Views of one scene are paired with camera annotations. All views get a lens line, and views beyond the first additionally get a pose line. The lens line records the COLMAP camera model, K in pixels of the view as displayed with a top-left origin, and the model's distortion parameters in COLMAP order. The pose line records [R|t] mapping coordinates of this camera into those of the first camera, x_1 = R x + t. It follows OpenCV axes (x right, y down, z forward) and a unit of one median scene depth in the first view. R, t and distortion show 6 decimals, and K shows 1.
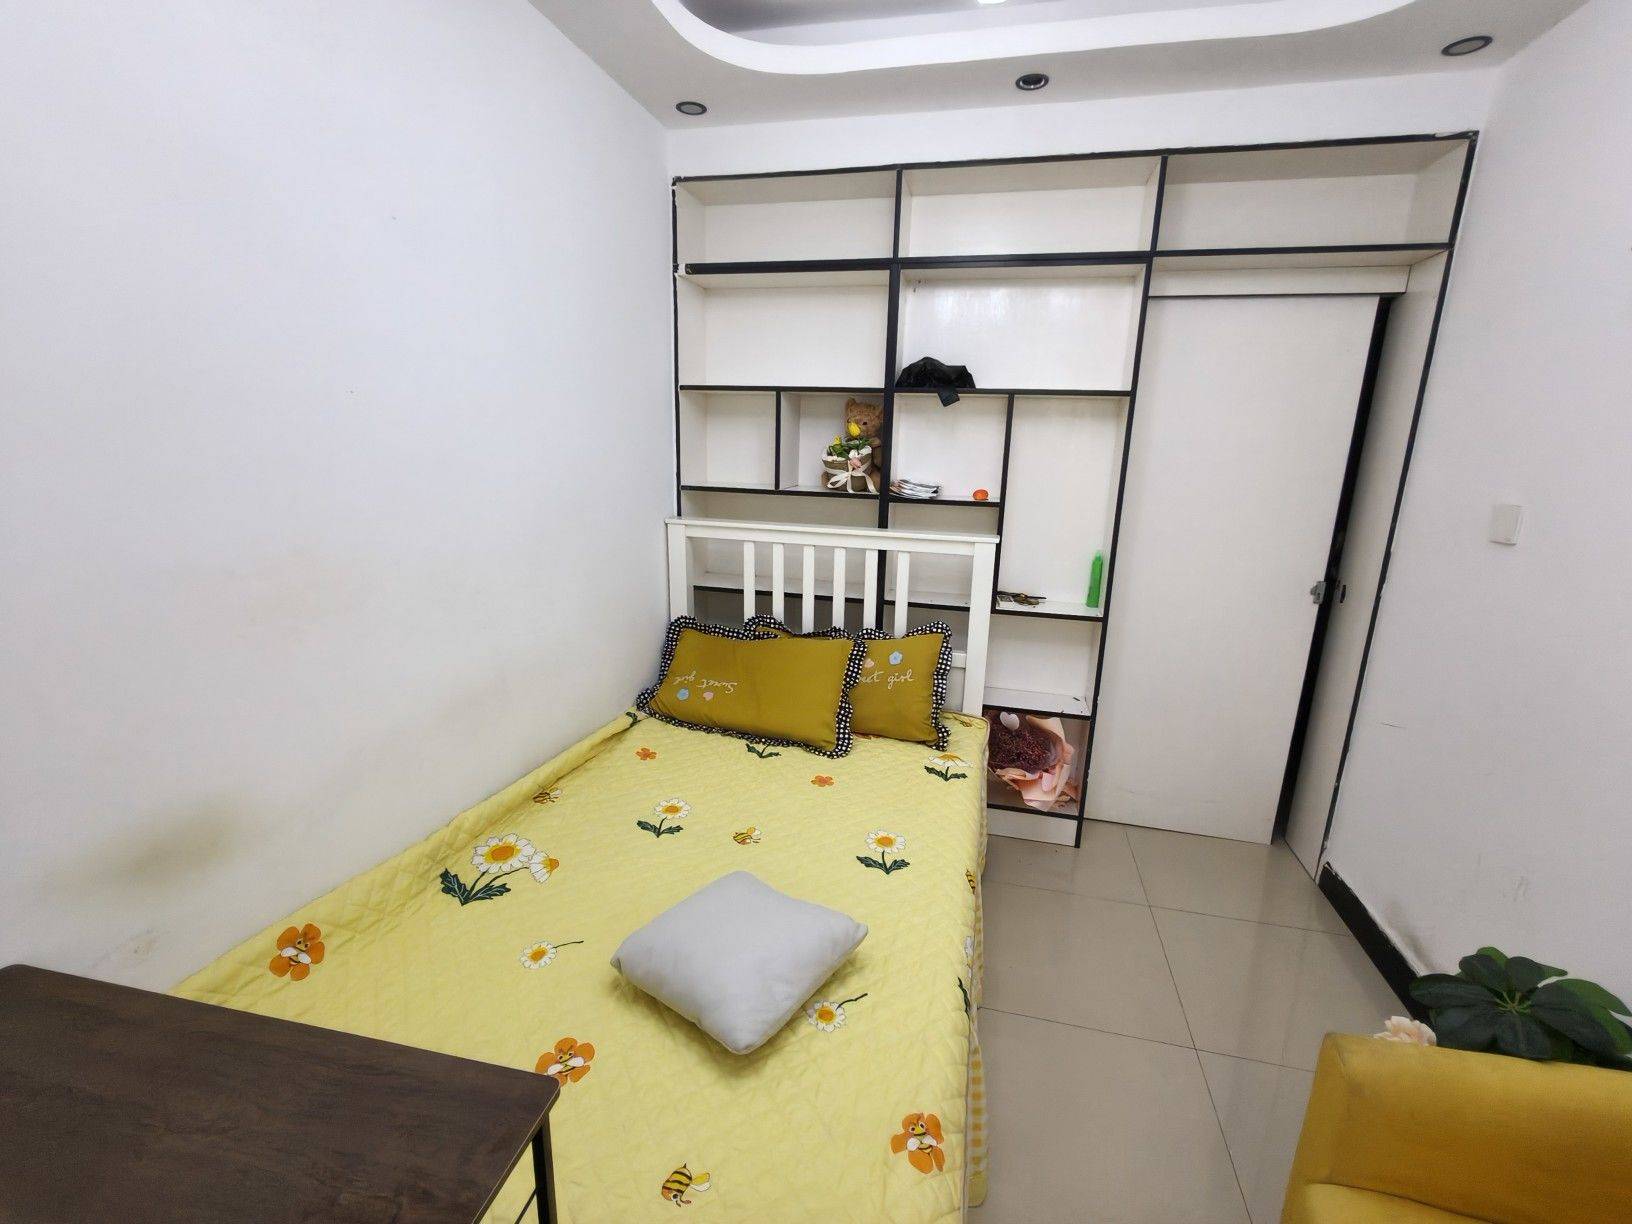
lens RADIAL K [[742.8, 0, 818.9], [0, 742.8, 609.9], [0, 0, 1]] dist [-0.000054, 0.000217]
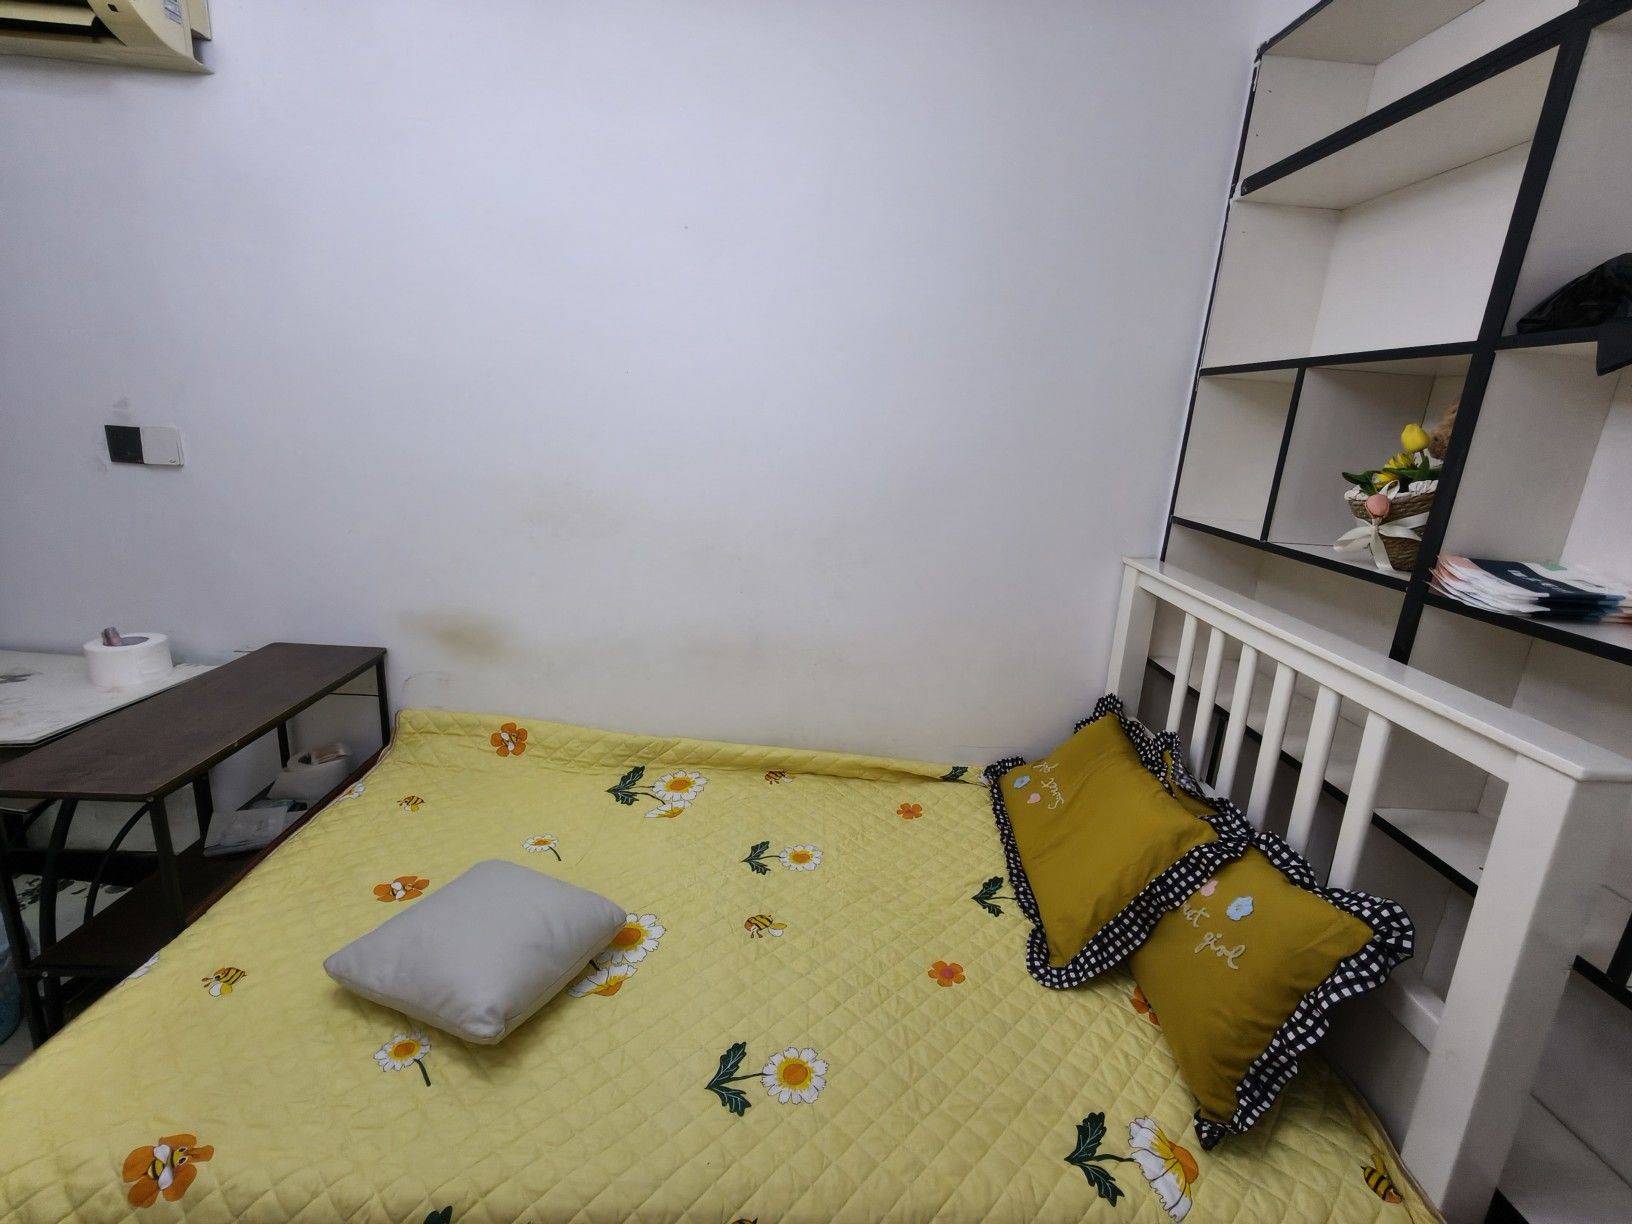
lens RADIAL K [[741.3, 0, 814.5], [0, 741.3, 609.2], [0, 0, 1]] dist [-0.002585, 0.000844]
pose [[0.257237, 0.240222, -0.936014, 0.434515], [-0.285835, 0.944182, 0.163765, -0.116324], [0.923107, 0.225419, 0.311543, 0.561002]]
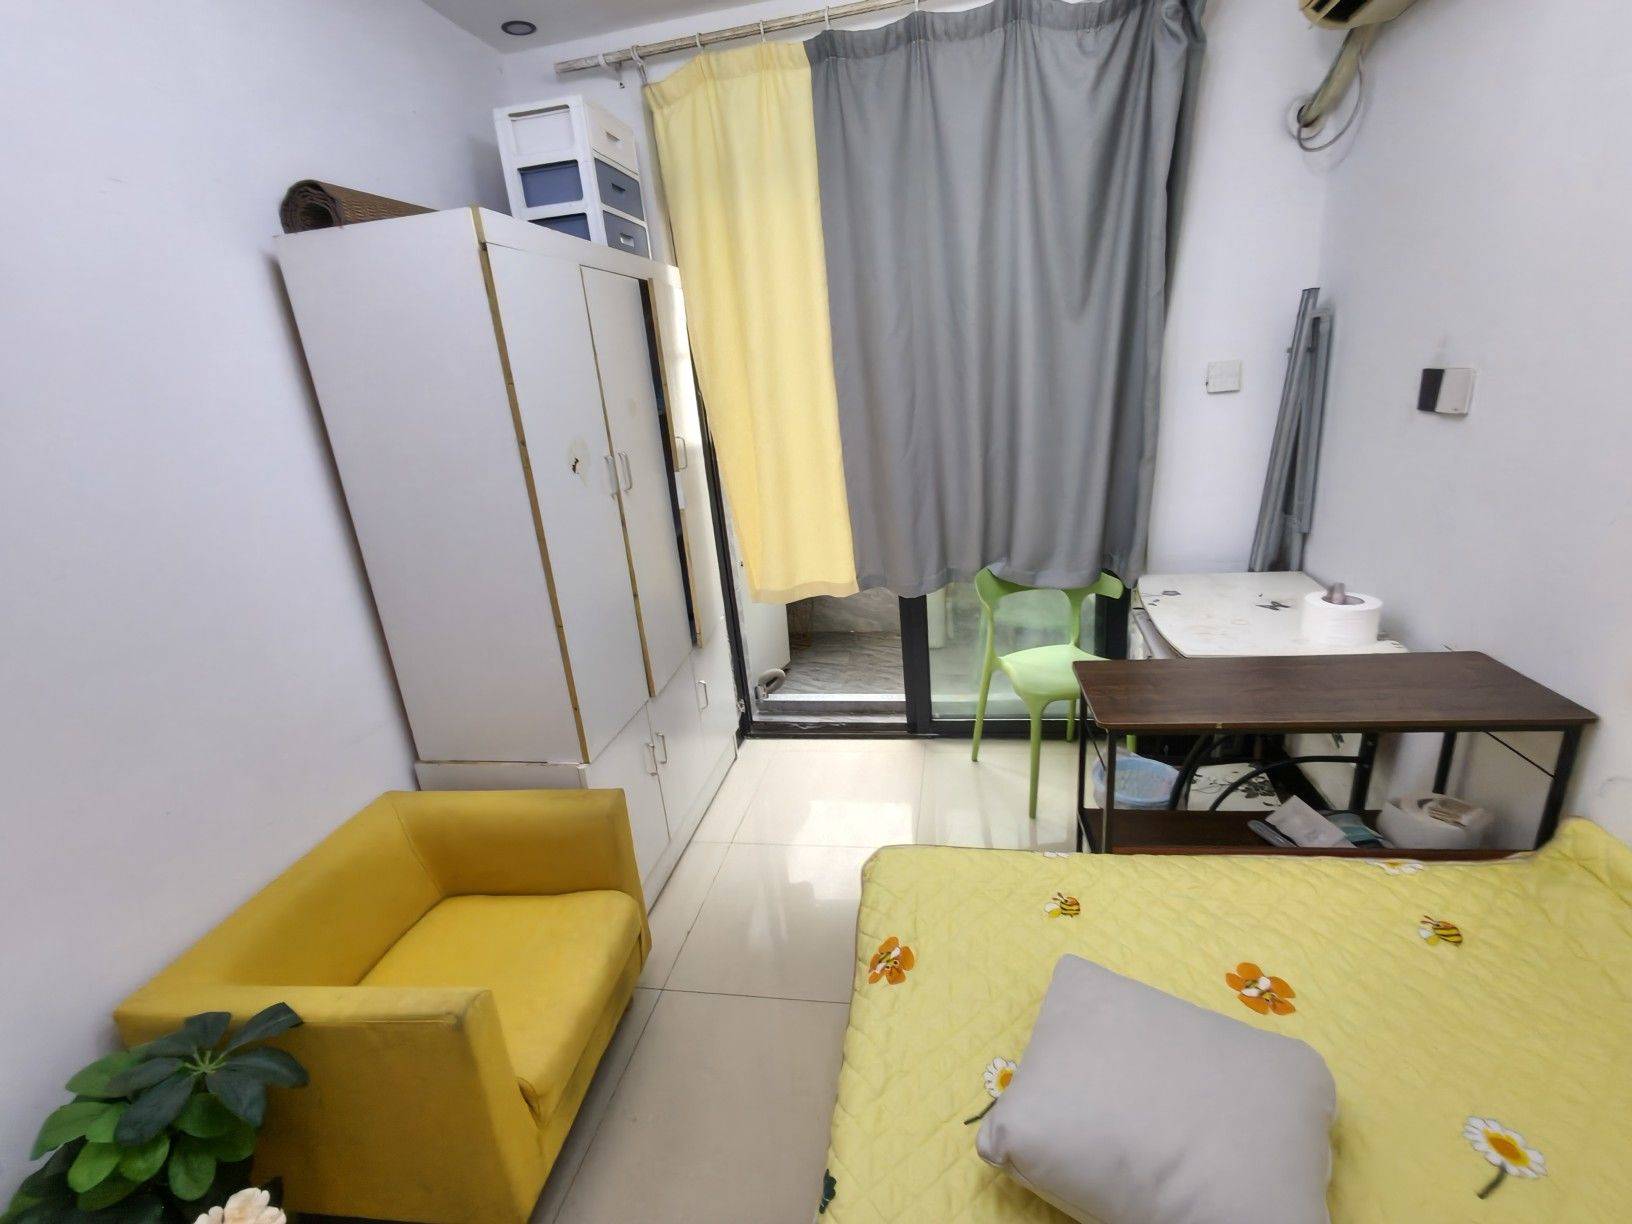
lens RADIAL K [[748.4, 0, 826.9], [0, 748.4, 607.5], [0, 0, 1]] dist [-0.000022, 0.000133]
pose [[-0.996572, 0.074884, -0.035174, 0.094822], [0.045843, 0.853723, 0.518705, -0.157088], [0.068871, 0.515314, -0.854230, 0.746799]]
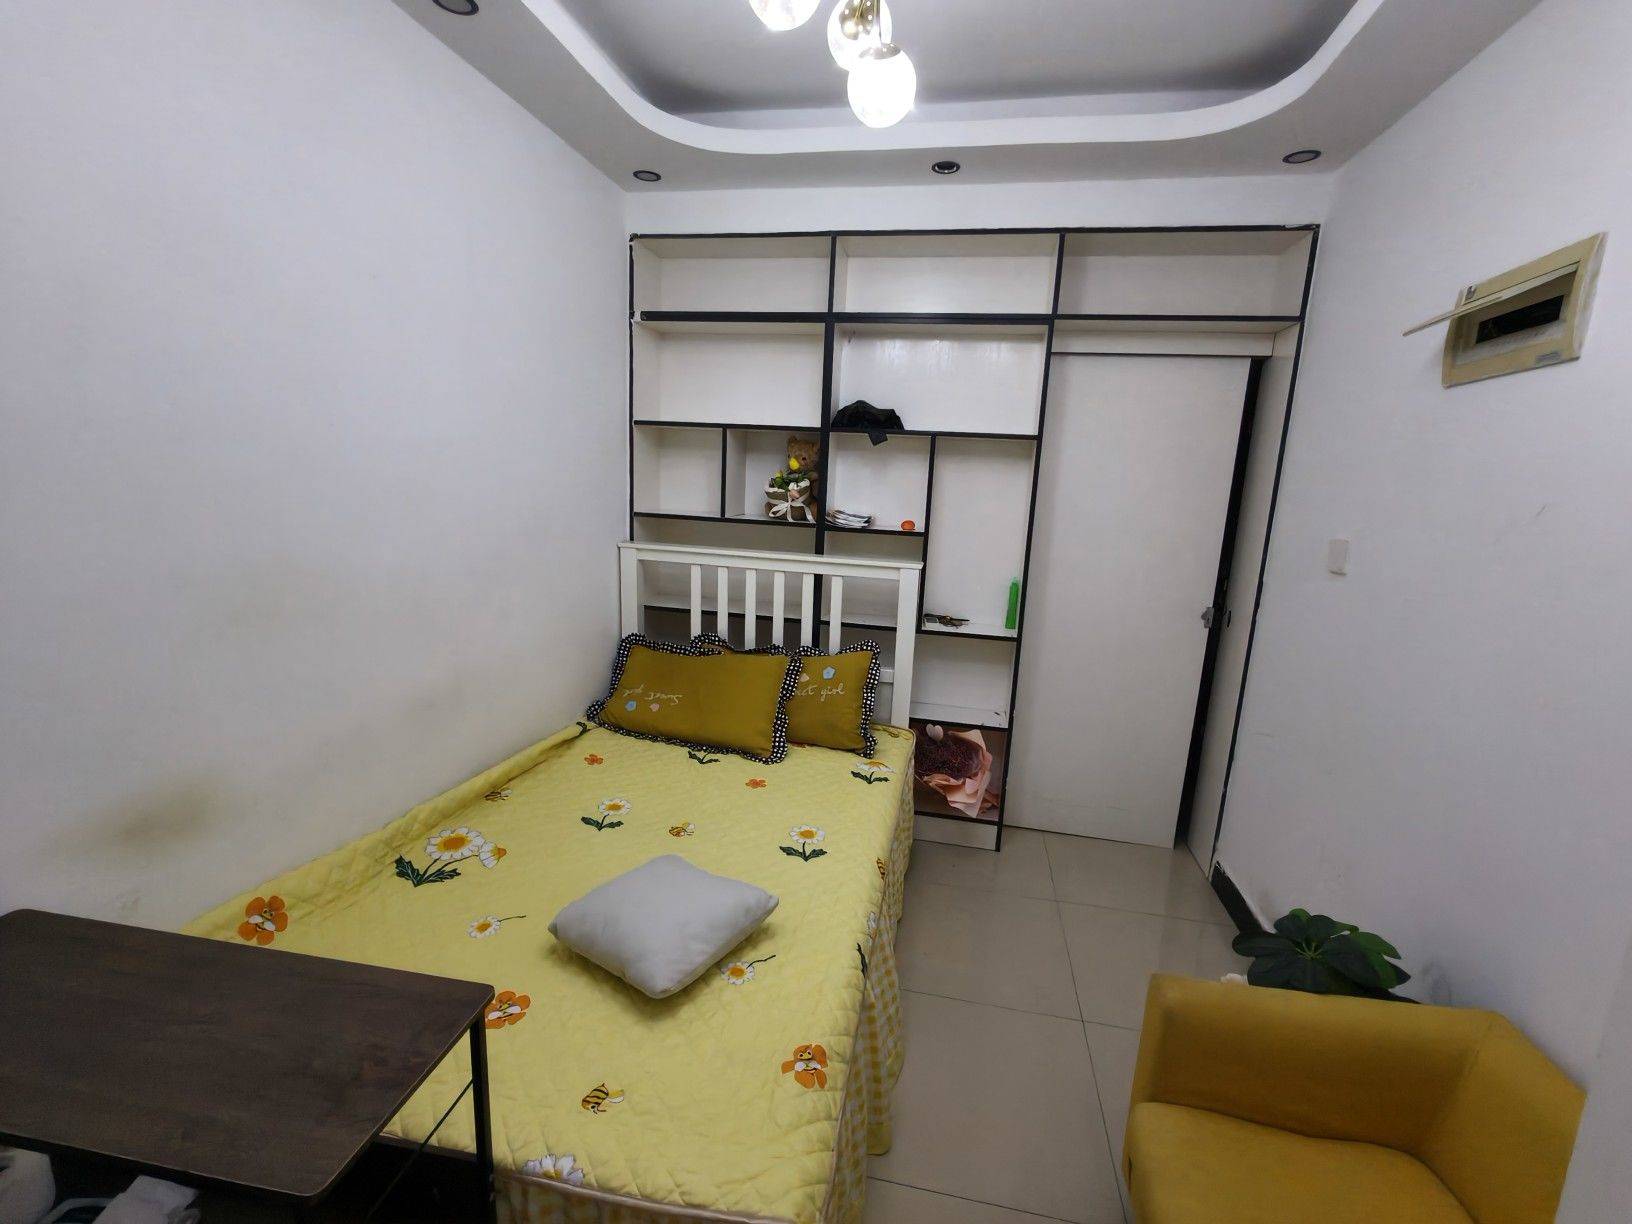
lens RADIAL K [[743.9, 0, 820.0], [0, 743.9, 608.8], [0, 0, 1]] dist [-0.001264, 0.000468]
pose [[0.998963, 0.011589, 0.044025, 0.042376], [-0.009704, 0.999037, -0.042788, 0.017857], [-0.044478, 0.042316, 0.998114, -0.092374]]
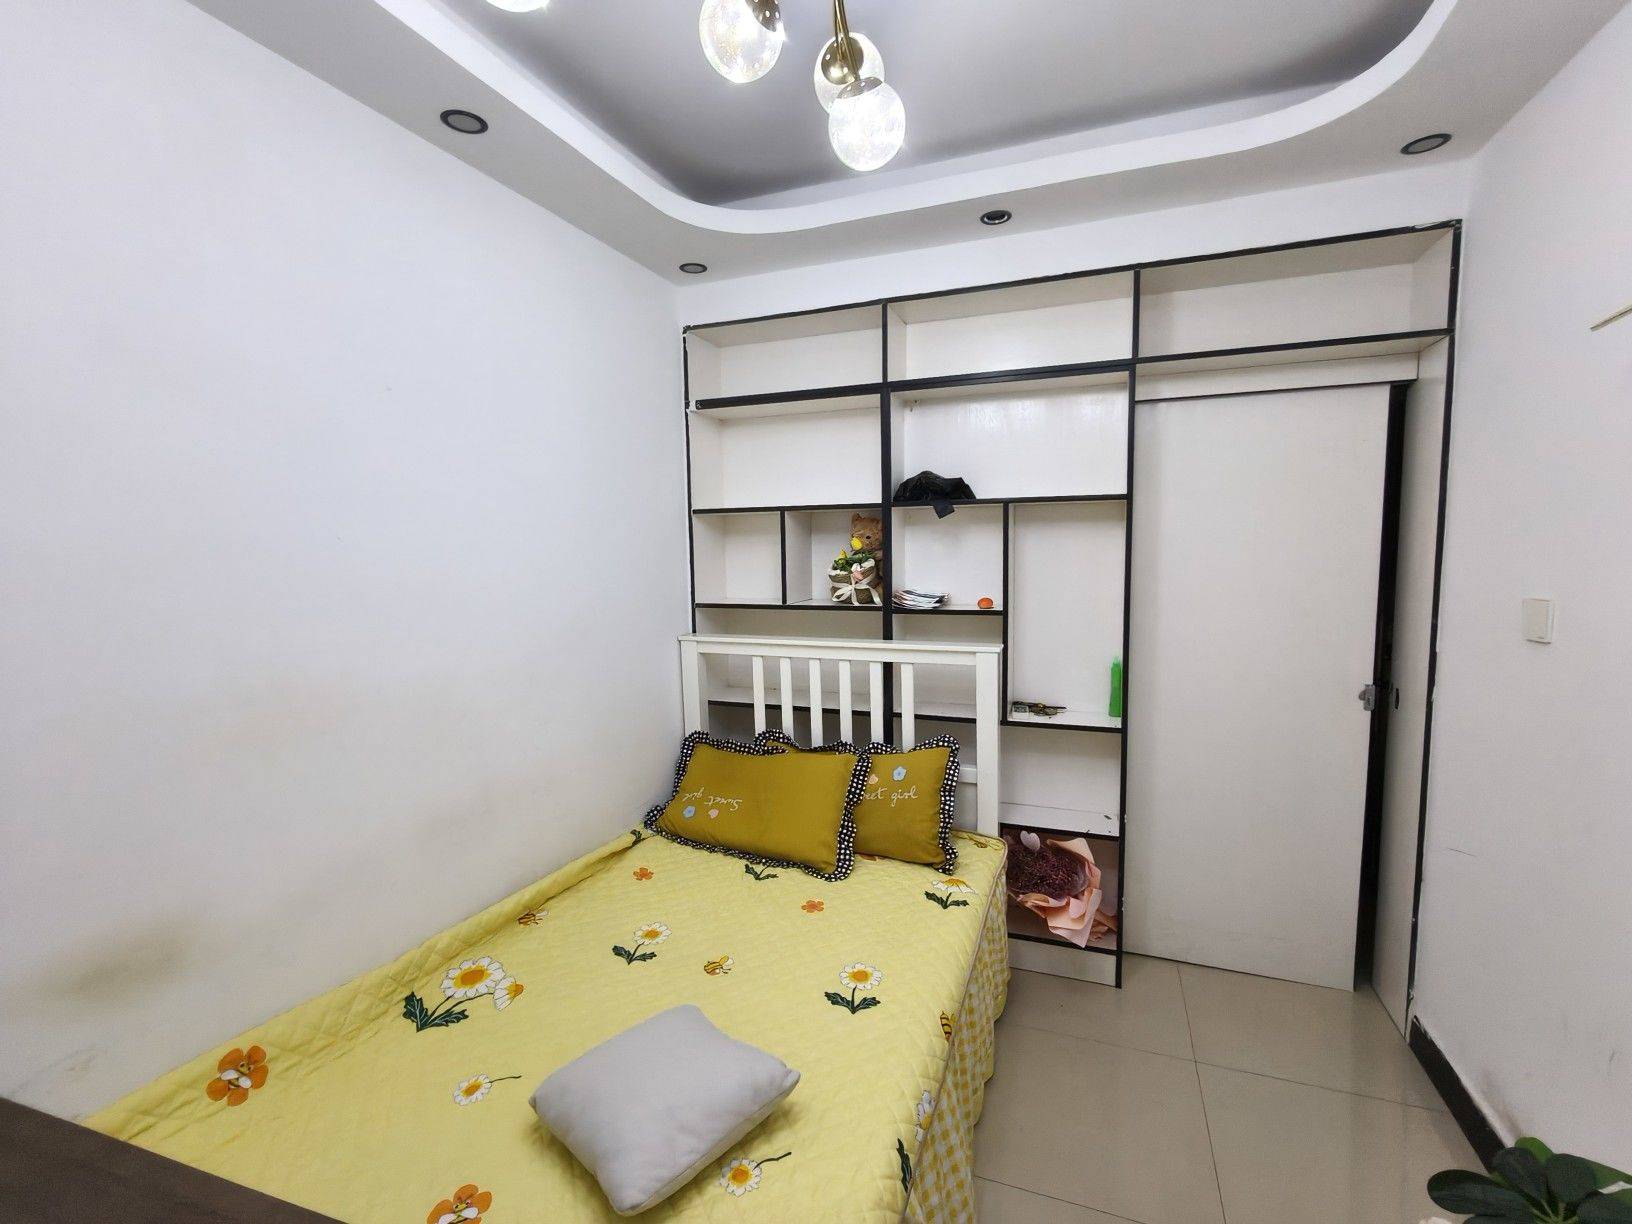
lens RADIAL K [[750.0, 0, 818.7], [0, 750.0, 607.9], [0, 0, 1]] dist [-0.002323, 0.002926]
pose [[0.991242, -0.032732, -0.127937, 0.132035], [0.014035, 0.989420, -0.144398, -0.009227], [0.131310, 0.141338, 0.981214, -0.001422]]
